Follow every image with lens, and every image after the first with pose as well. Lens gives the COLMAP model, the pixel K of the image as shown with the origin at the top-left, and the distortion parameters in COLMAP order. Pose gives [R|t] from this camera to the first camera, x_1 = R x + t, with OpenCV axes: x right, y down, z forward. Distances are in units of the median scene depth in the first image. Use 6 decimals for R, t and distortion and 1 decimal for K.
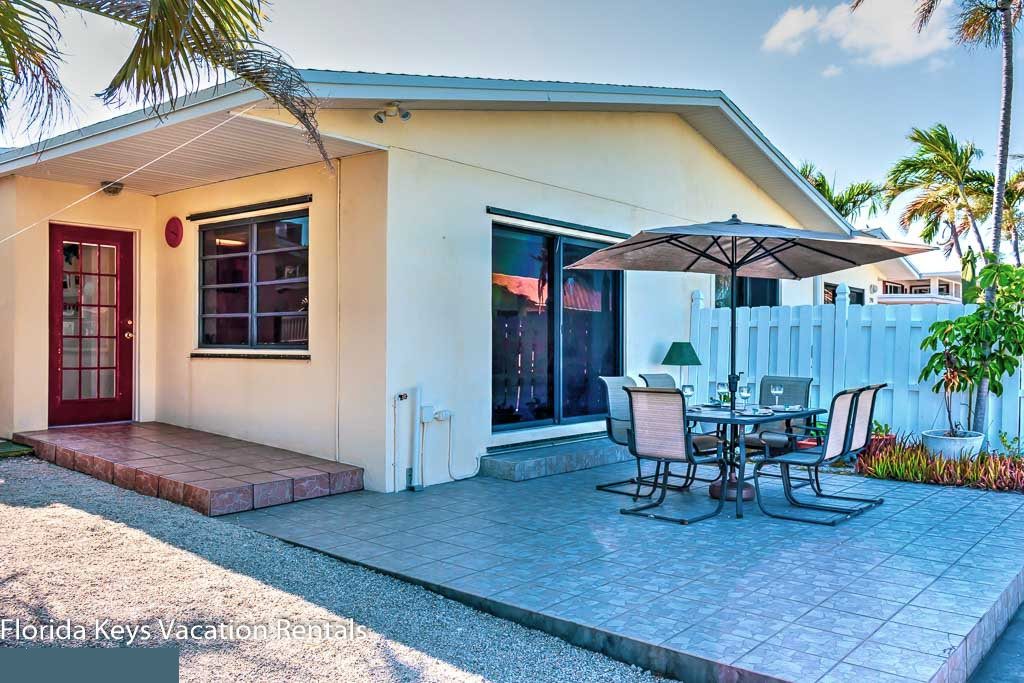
lens RADIAL K [[850.0, 0, 512.0], [0, 850.0, 341.5], [0, 0, 1]] dist [0.039706, -0.010279]
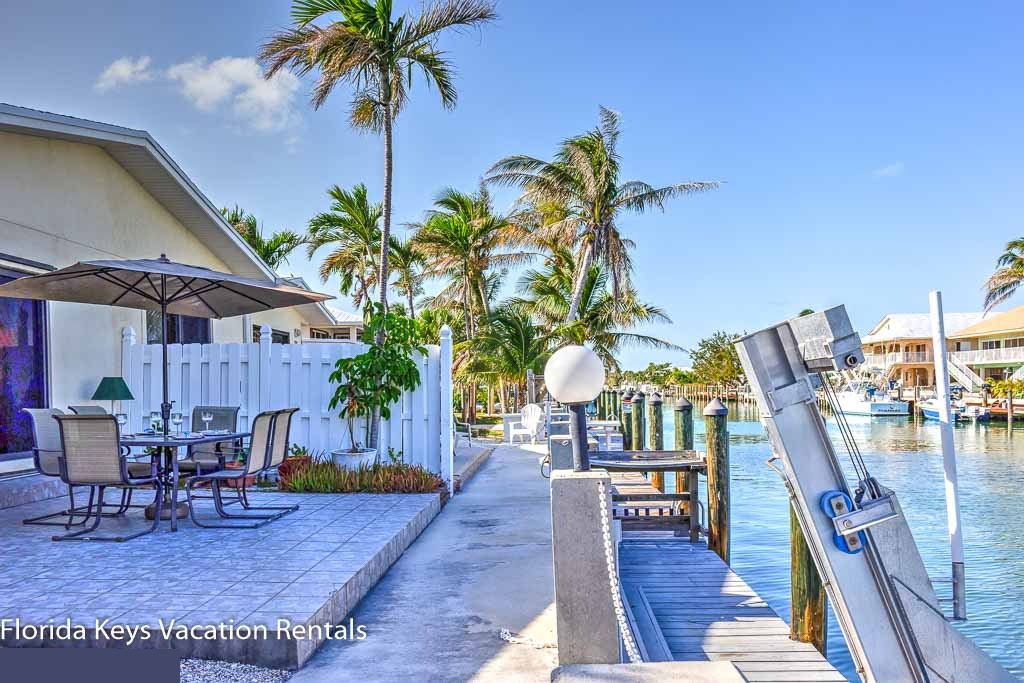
lens RADIAL K [[873.5, 0, 506.4], [0, 873.5, 414.8], [0, 0, 1]] dist [0.023199, -0.003084]
pose [[0.812739, -0.027639, 0.581972, -0.033606], [0.010458, 0.999405, 0.032859, 0.019203], [-0.582534, -0.020620, 0.812544, -0.141917]]
